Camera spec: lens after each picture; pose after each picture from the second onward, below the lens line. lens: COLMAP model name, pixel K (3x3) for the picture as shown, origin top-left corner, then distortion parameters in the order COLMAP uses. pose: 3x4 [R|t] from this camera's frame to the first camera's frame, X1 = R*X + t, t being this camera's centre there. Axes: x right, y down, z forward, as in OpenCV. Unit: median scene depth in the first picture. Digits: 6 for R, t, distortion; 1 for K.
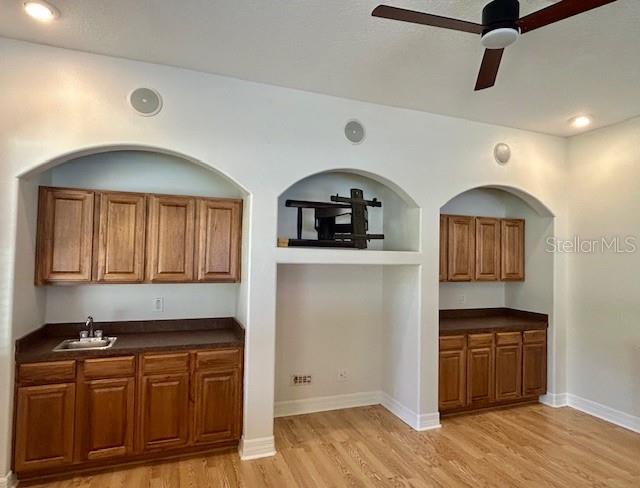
lens RADIAL K [[375.1, 0, 320.0], [0, 375.1, 241.5], [0, 0, 1]] dist [-0.006919, -0.001024]
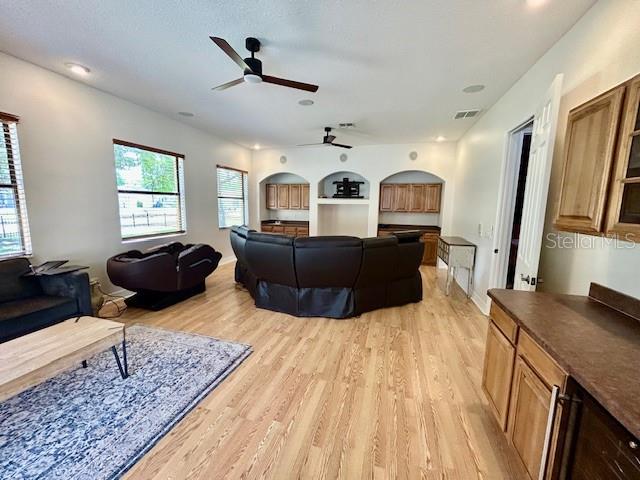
lens RADIAL K [[263.3, 0, 320.8], [0, 263.3, 240.8], [0, 0, 1]] dist [0.001062, 0.000011]
pose [[0.807101, 0.076547, -0.585430, 1.277161], [0.021112, 0.987184, 0.158183, 0.016658], [0.590035, -0.140029, 0.795142, -0.873719]]
